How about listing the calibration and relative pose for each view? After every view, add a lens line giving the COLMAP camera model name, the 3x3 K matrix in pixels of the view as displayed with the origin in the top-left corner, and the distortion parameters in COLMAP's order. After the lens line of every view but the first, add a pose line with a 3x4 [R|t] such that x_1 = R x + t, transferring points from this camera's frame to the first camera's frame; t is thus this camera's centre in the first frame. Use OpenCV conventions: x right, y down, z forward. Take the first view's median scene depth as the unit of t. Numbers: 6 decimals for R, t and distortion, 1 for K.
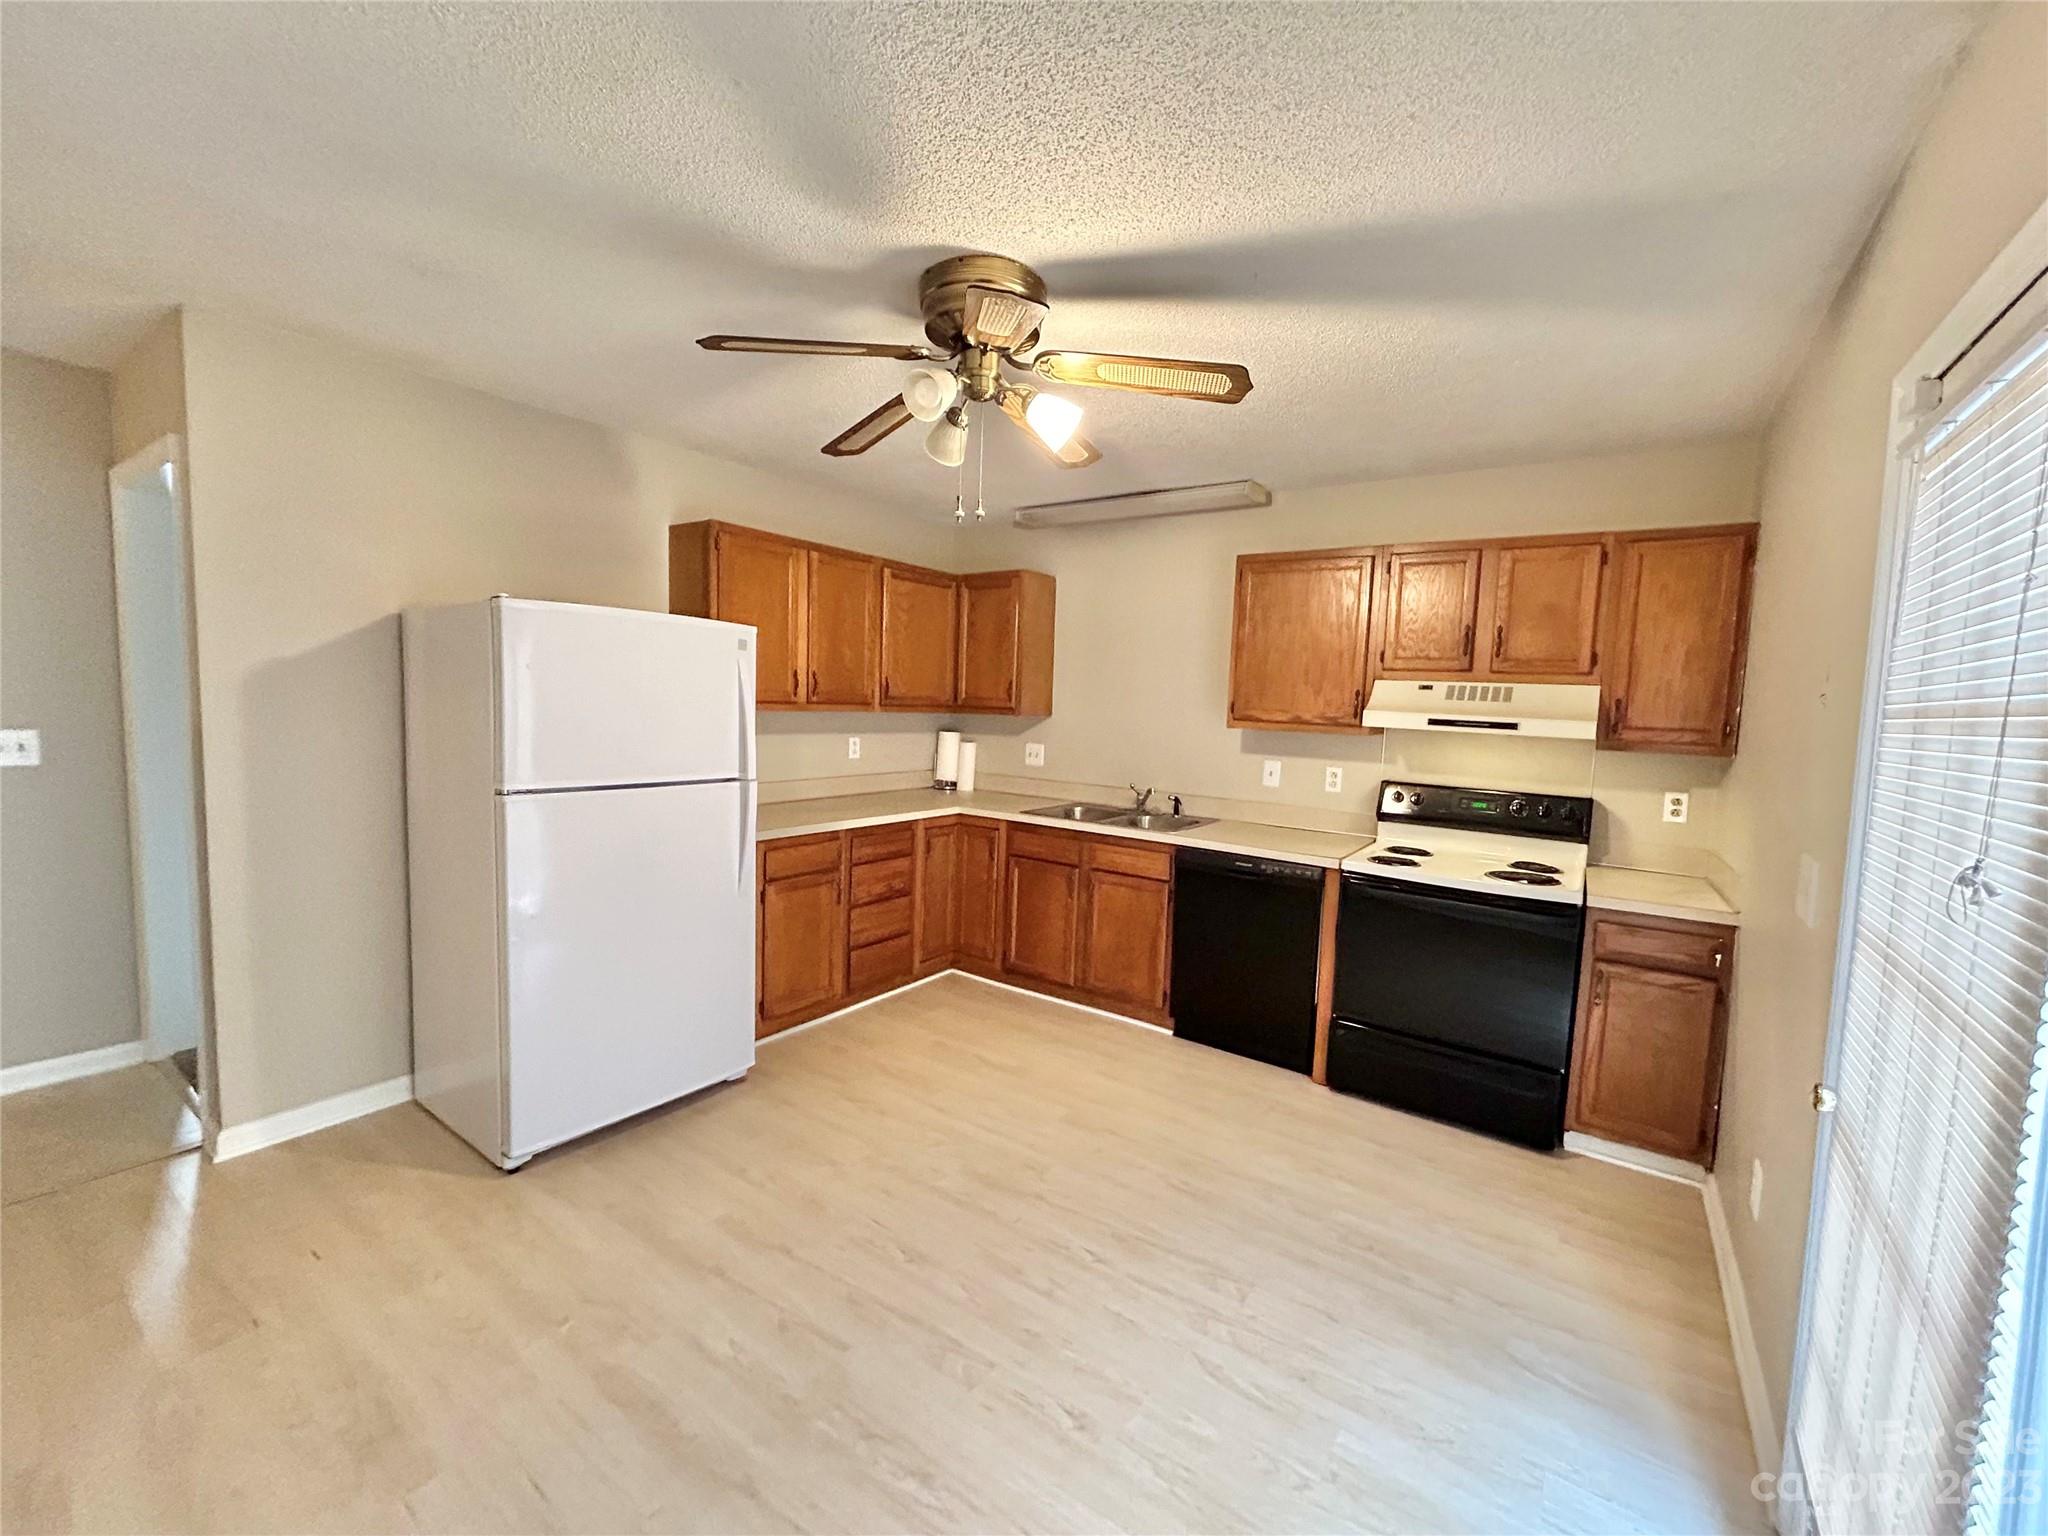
lens RADIAL K [[826.0, 0, 1030.4], [0, 826.0, 768.0], [0, 0, 1]] dist [0.001415, 0.000282]
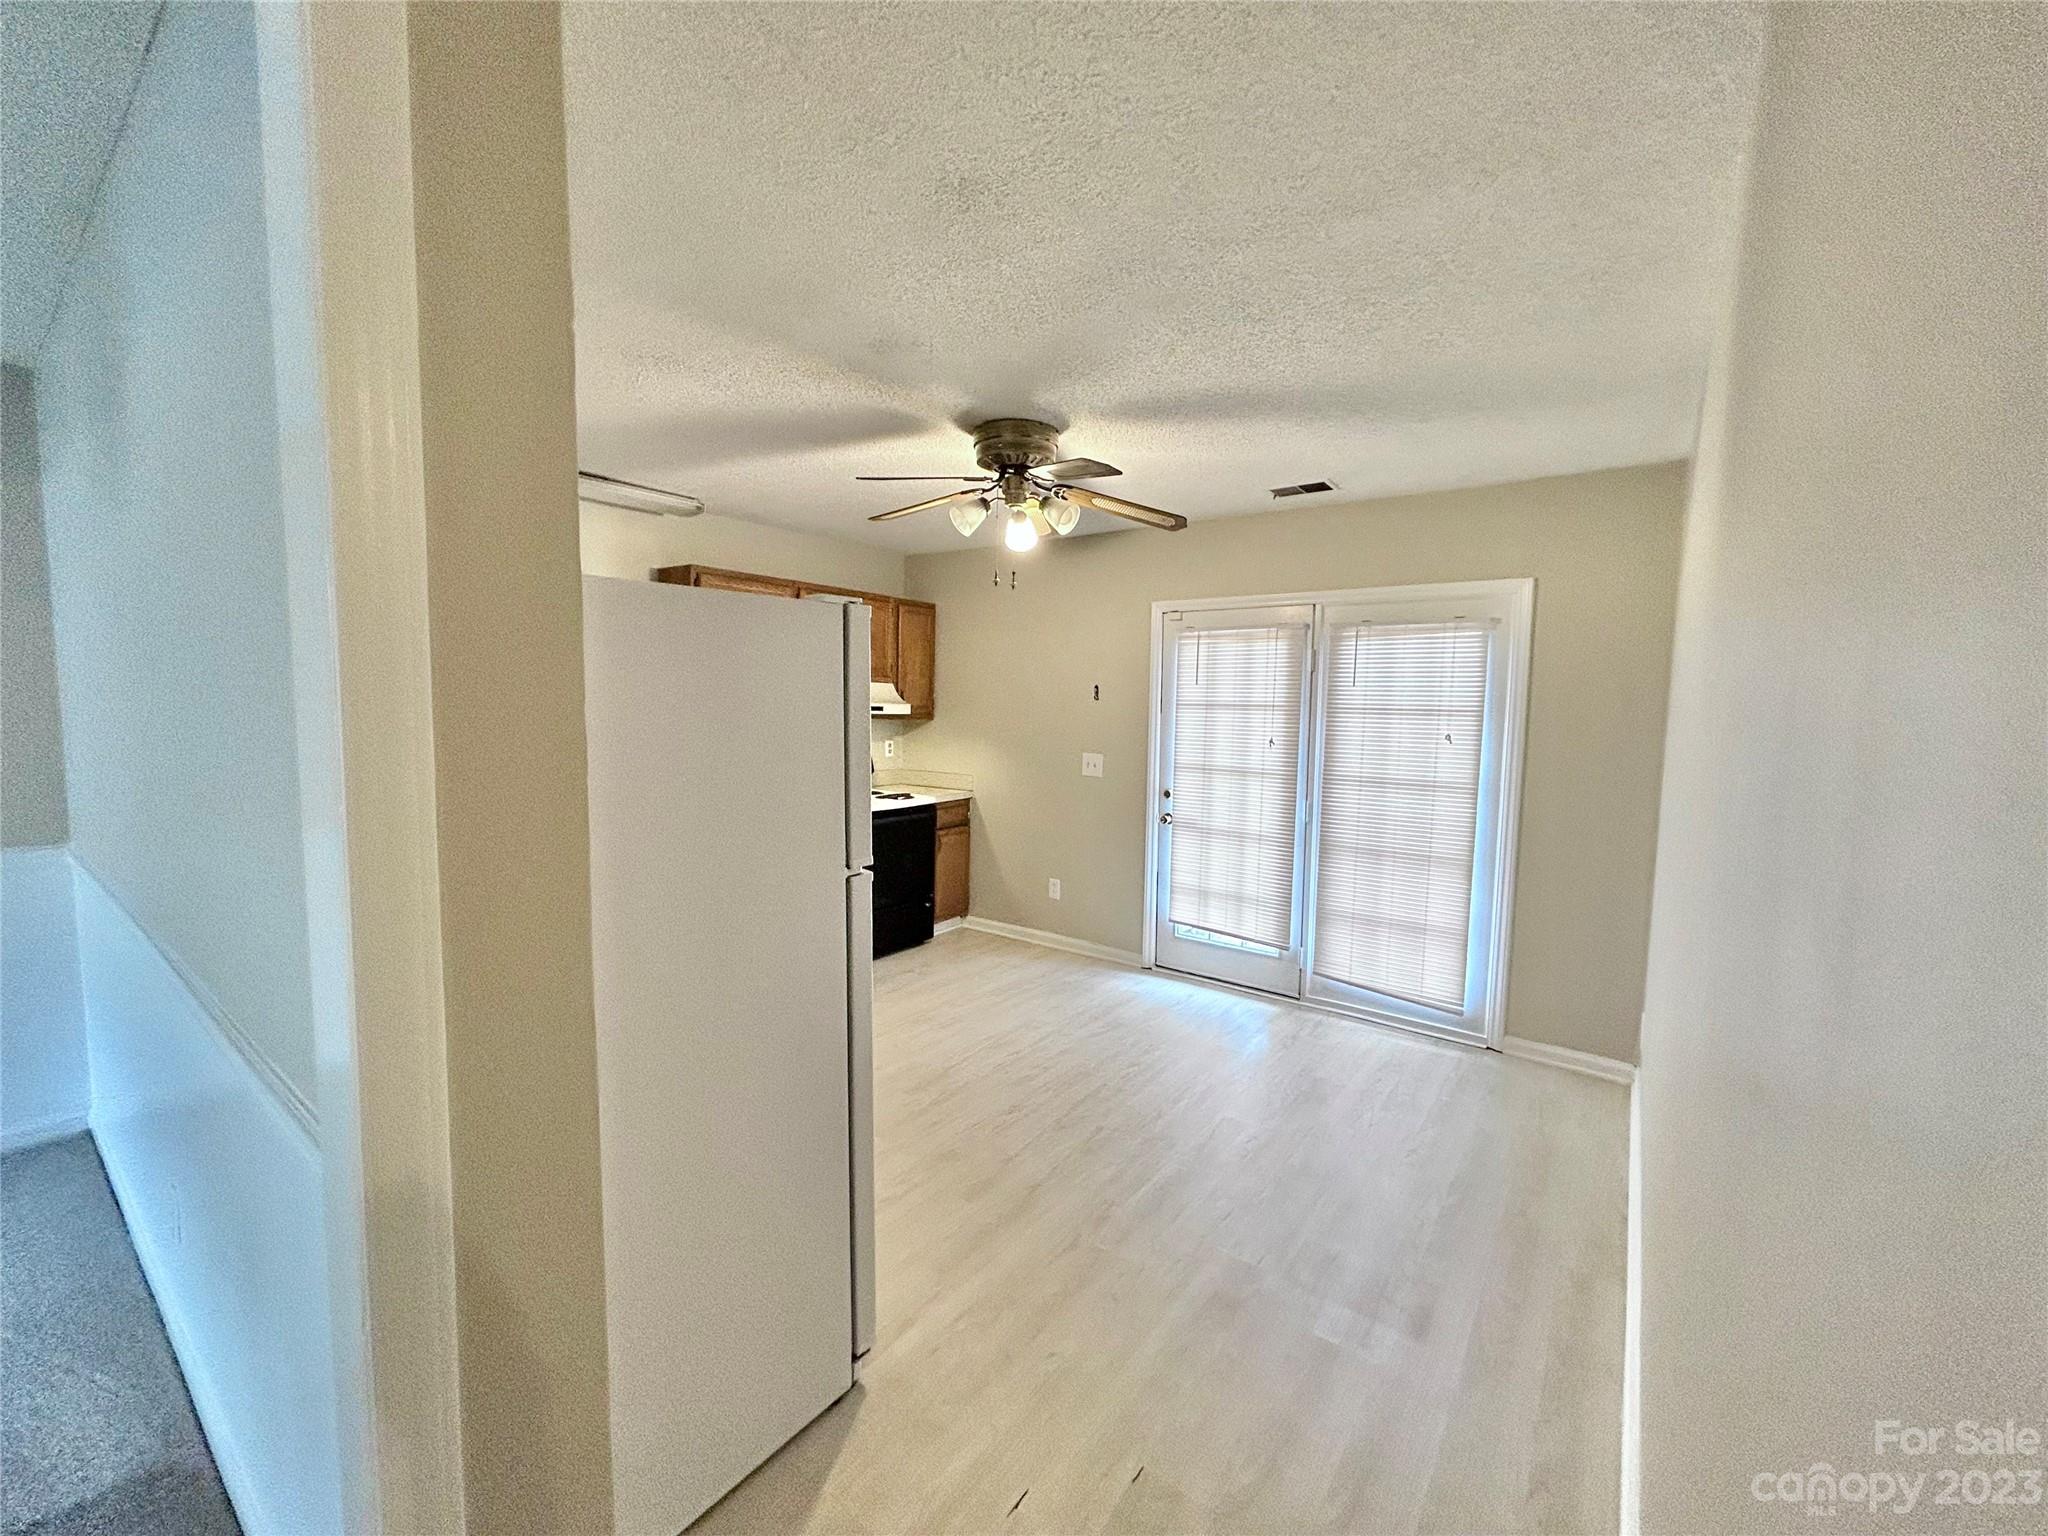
lens RADIAL K [[826.0, 0, 1030.4], [0, 826.0, 768.0], [0, 0, 1]] dist [0.001415, 0.000282]
pose [[0.029317, -0.120423, 0.992290, -1.300589], [0.066756, 0.990736, 0.118262, -0.131936], [-0.997339, 0.062774, 0.037084, 0.786199]]
